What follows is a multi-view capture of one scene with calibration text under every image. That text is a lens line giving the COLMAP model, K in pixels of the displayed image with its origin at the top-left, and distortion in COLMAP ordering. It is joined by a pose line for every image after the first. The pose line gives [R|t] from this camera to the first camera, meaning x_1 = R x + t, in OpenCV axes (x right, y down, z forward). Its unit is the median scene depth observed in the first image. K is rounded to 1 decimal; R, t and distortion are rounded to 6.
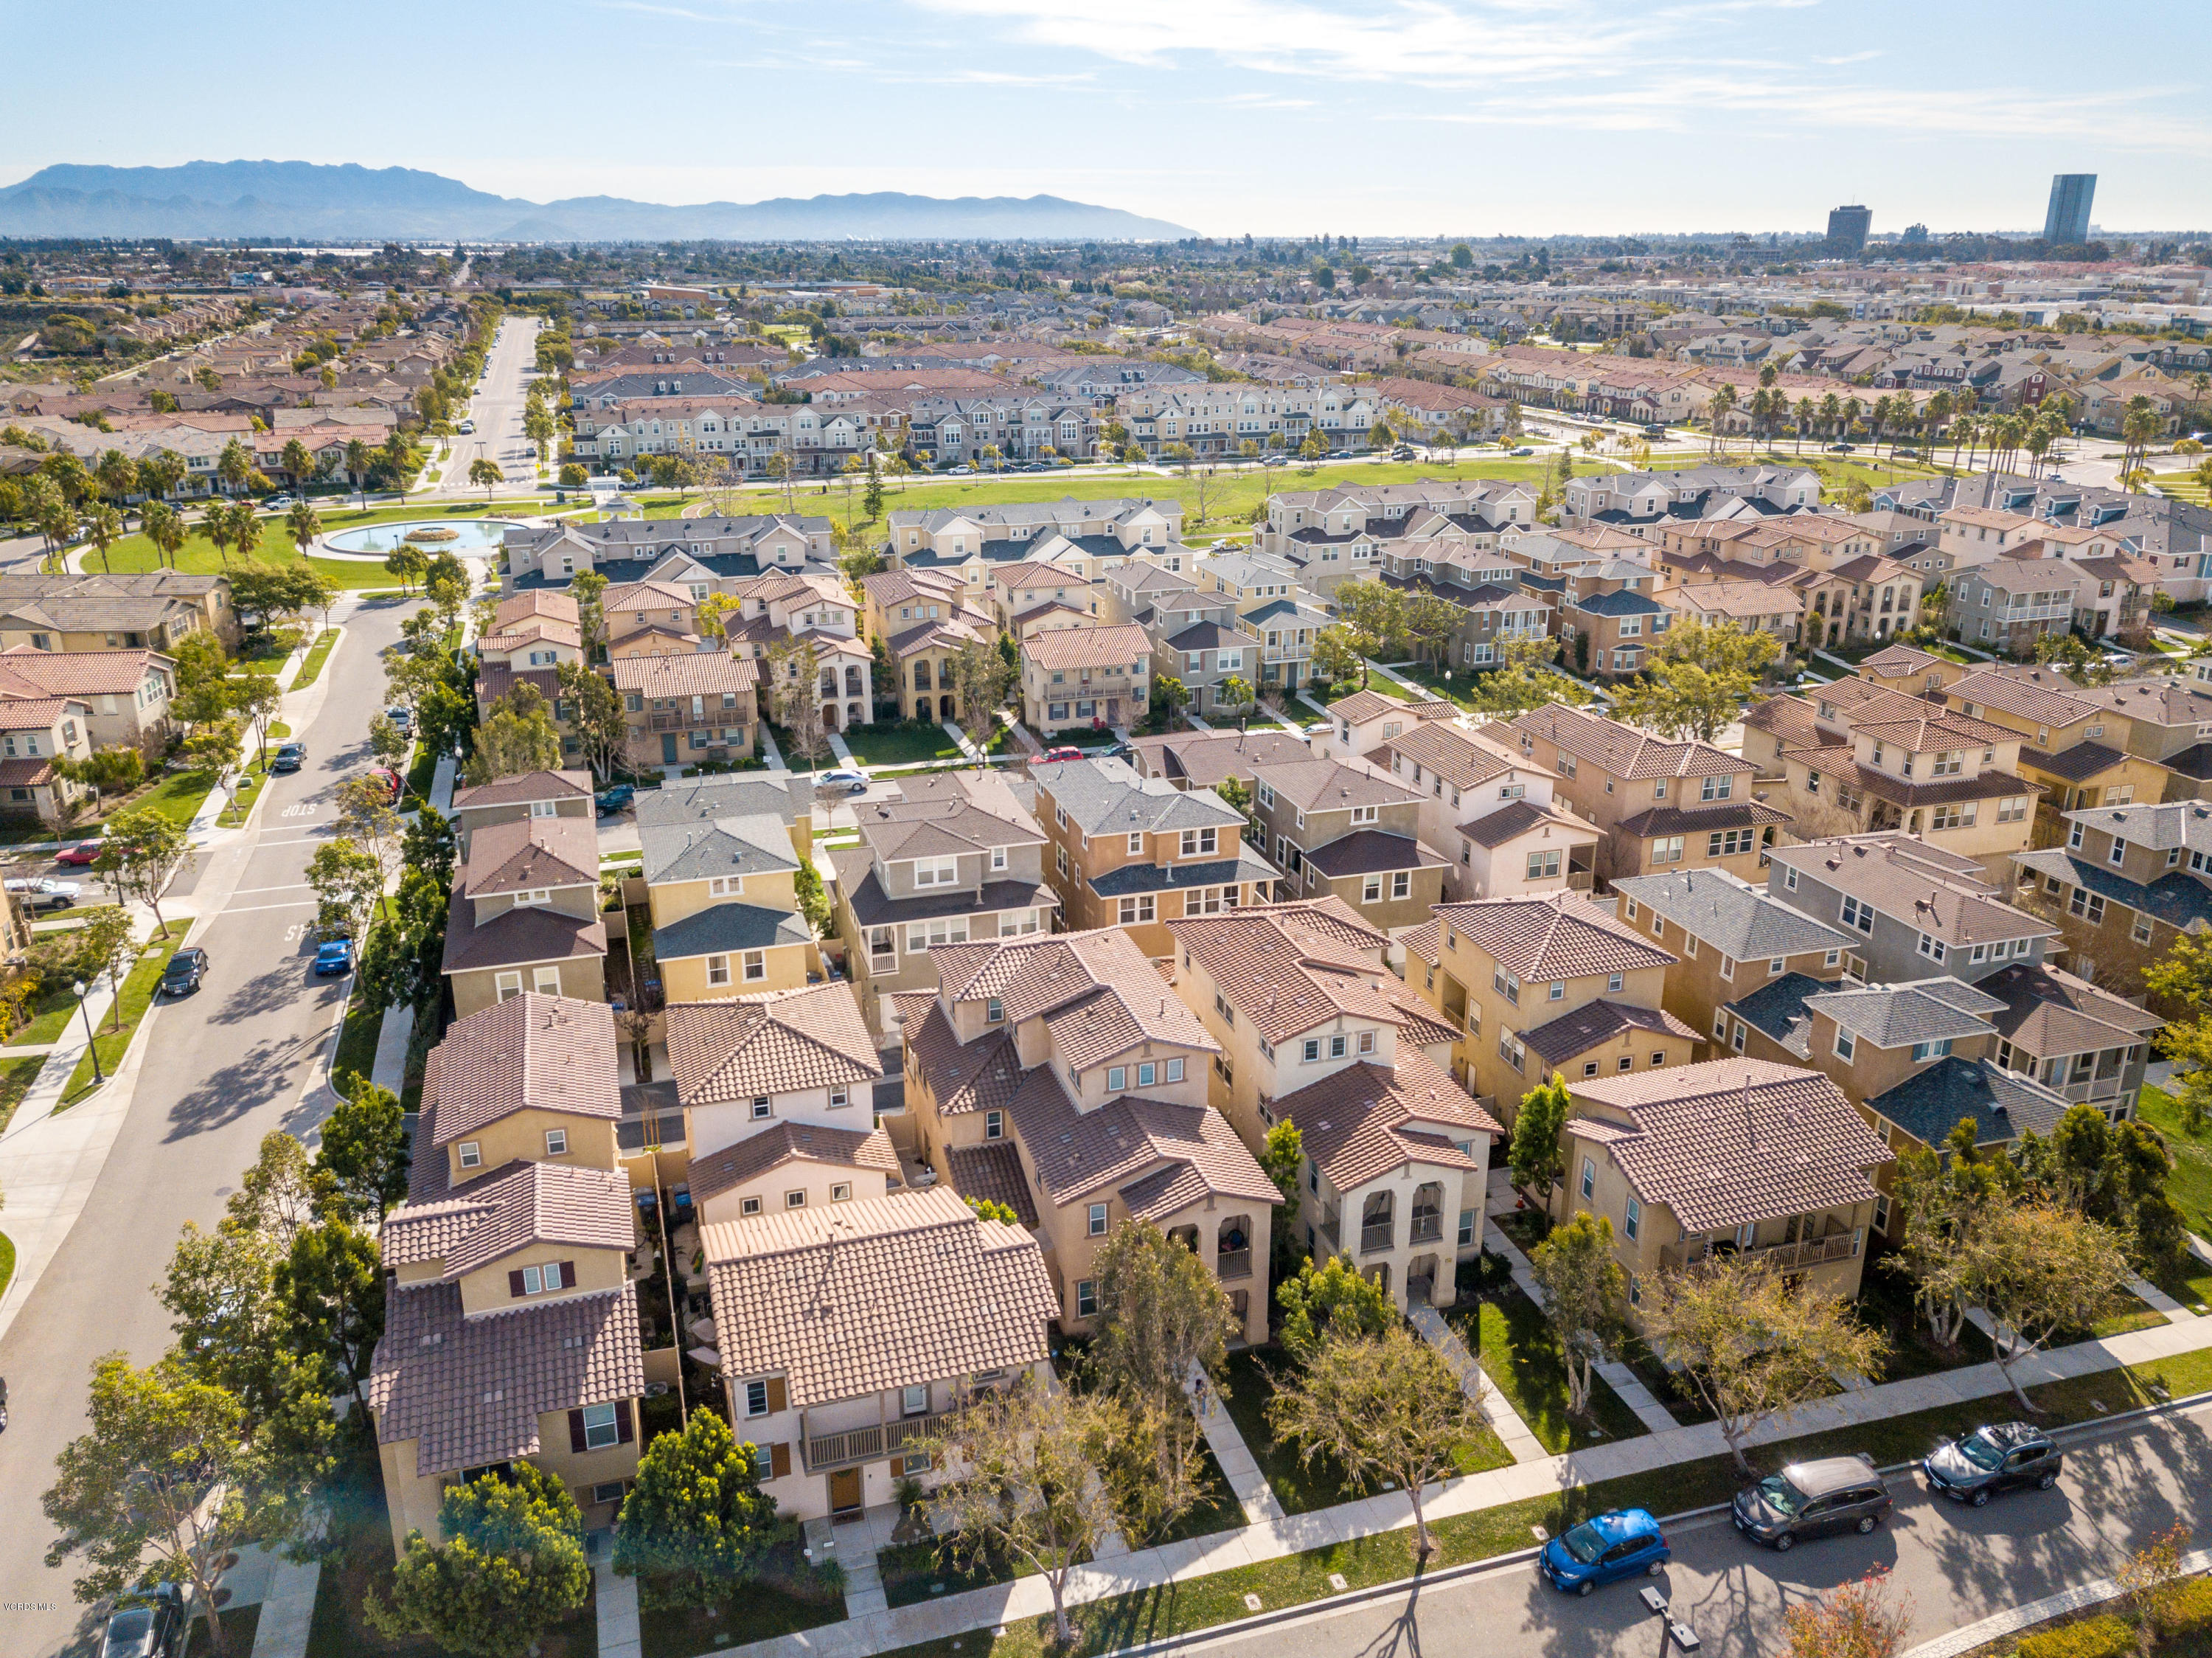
lens RADIAL K [[1692.4, 0, 1103.6], [0, 1692.4, 824.2], [0, 0, 1]] dist [0.062754, -0.045695]
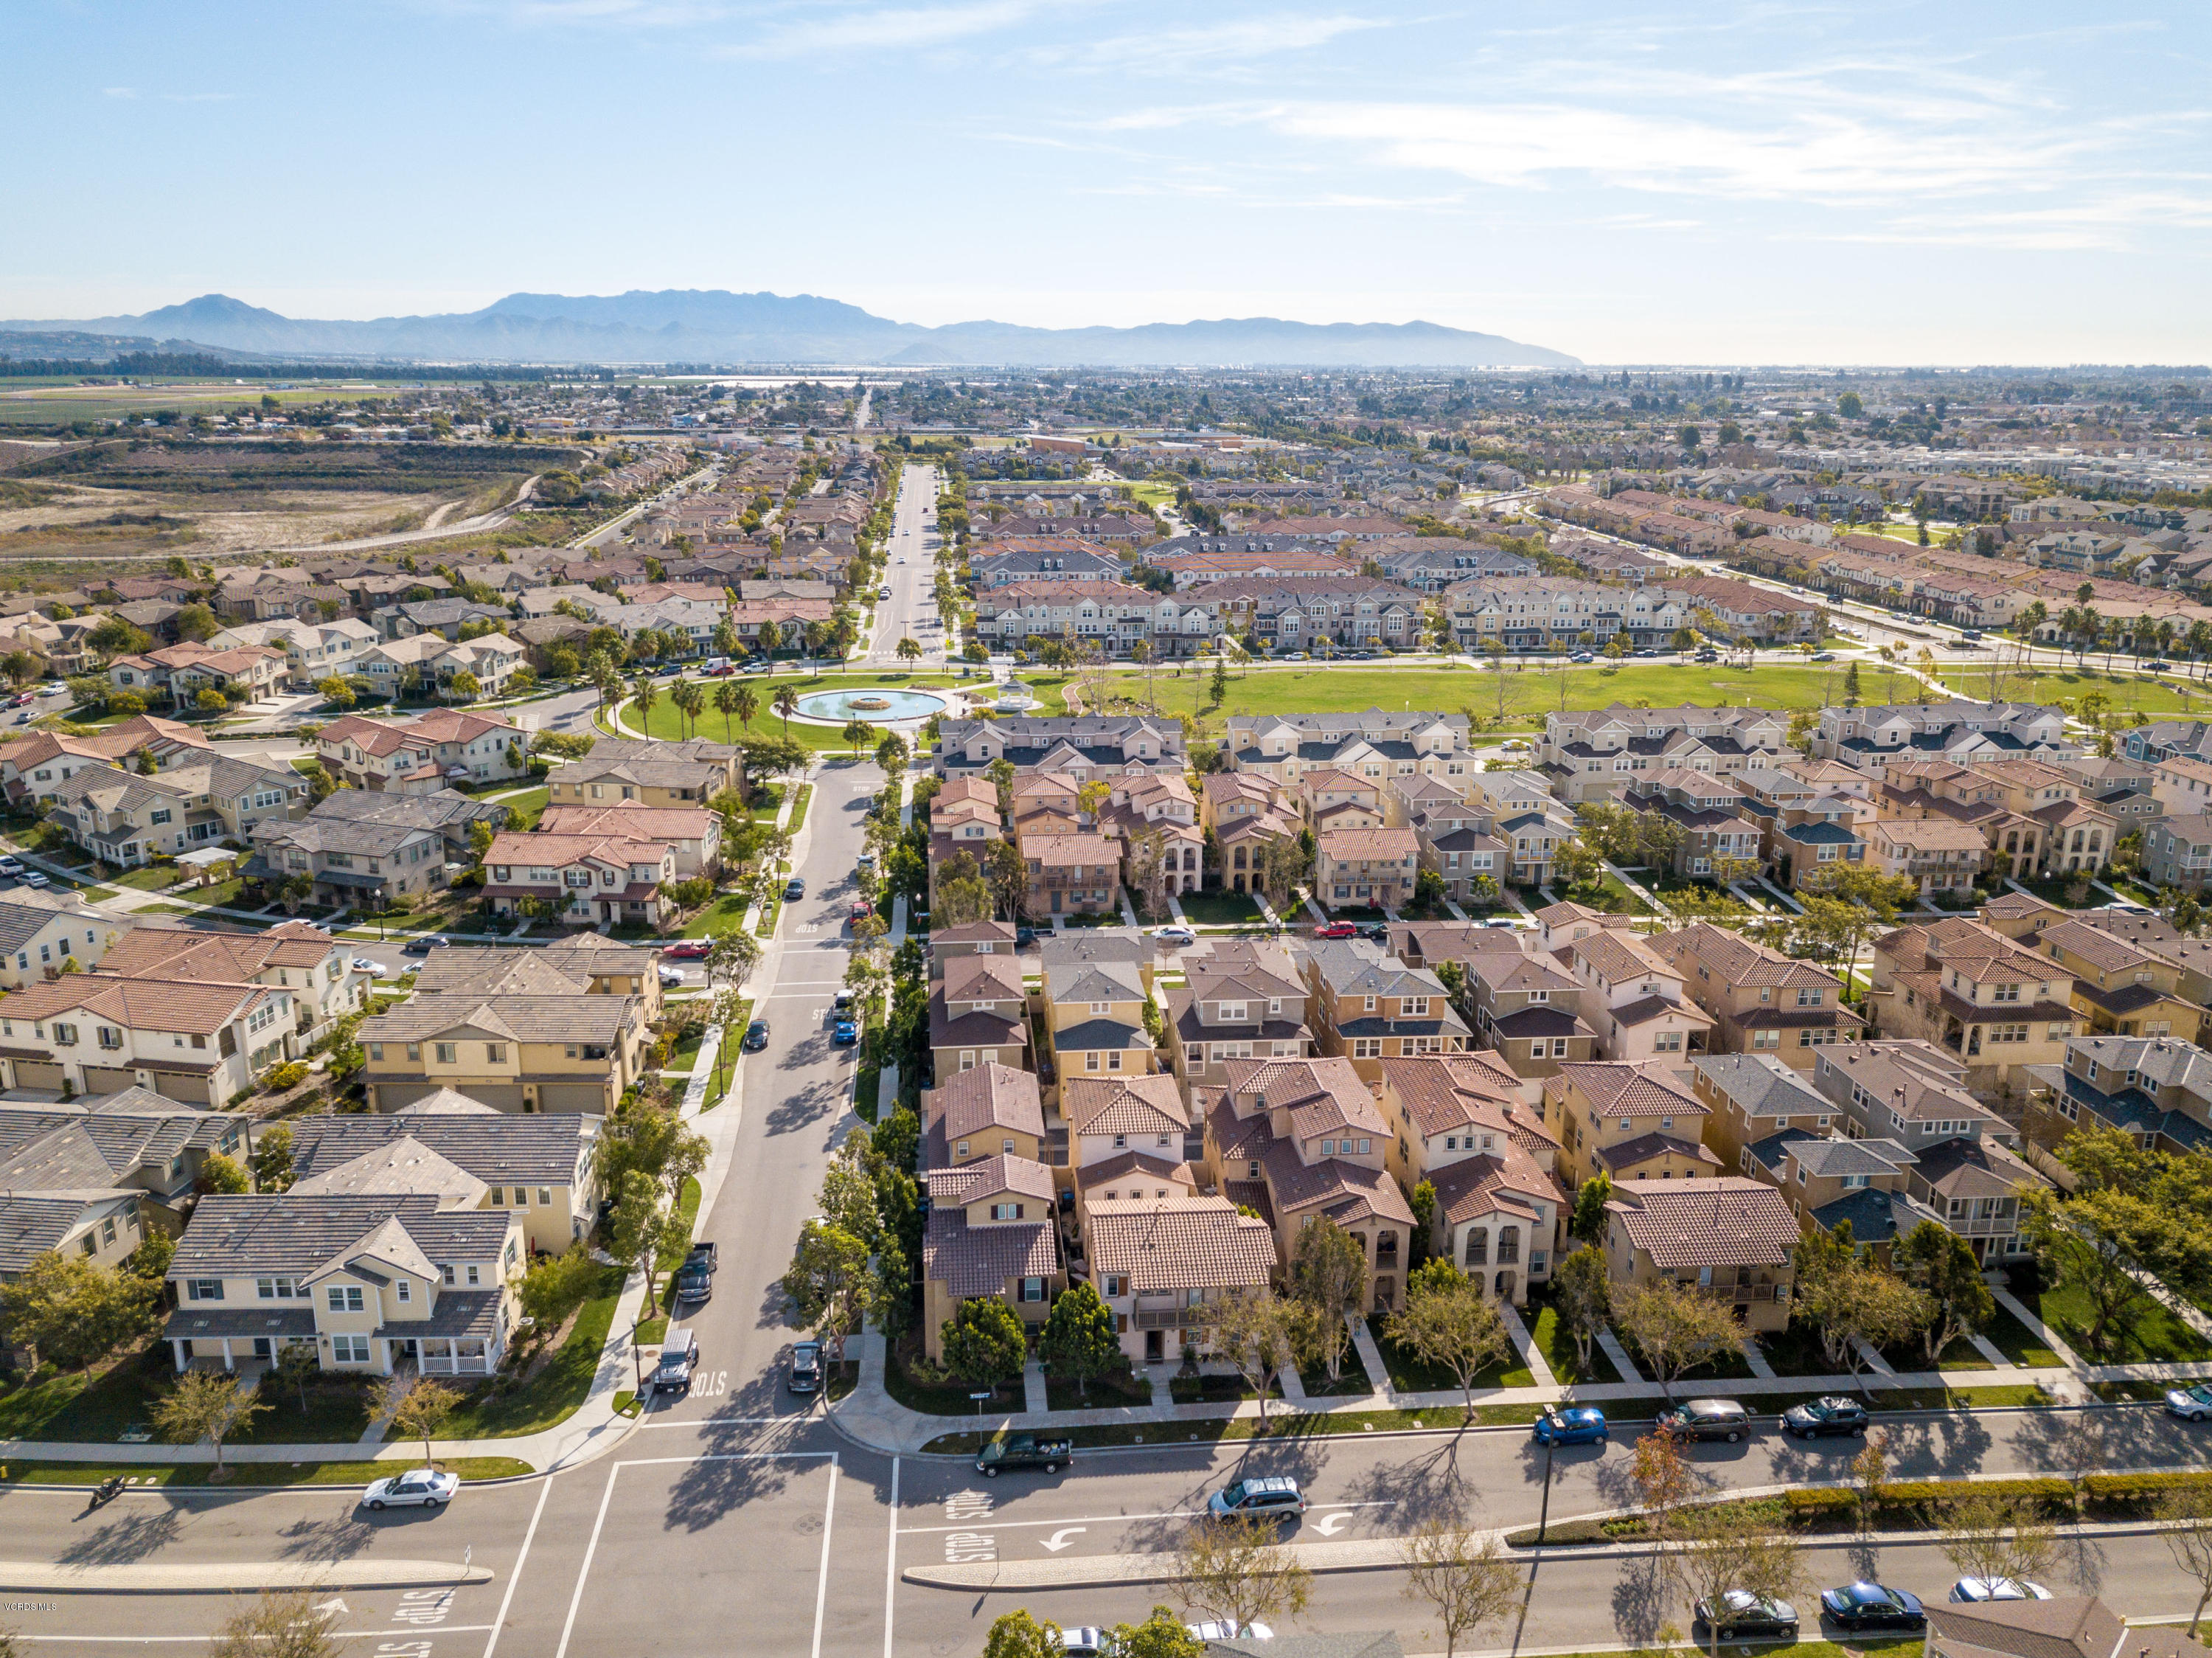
lens RADIAL K [[1692.4, 0, 1087.9], [0, 1692.4, 839.5], [0, 0, 1]] dist [0.062754, -0.045695]
pose [[0.977006, 0.062159, -0.203948, 0.061379], [-0.075280, 0.995520, -0.057212, -0.023482], [0.199478, 0.071250, 0.977309, -0.437697]]
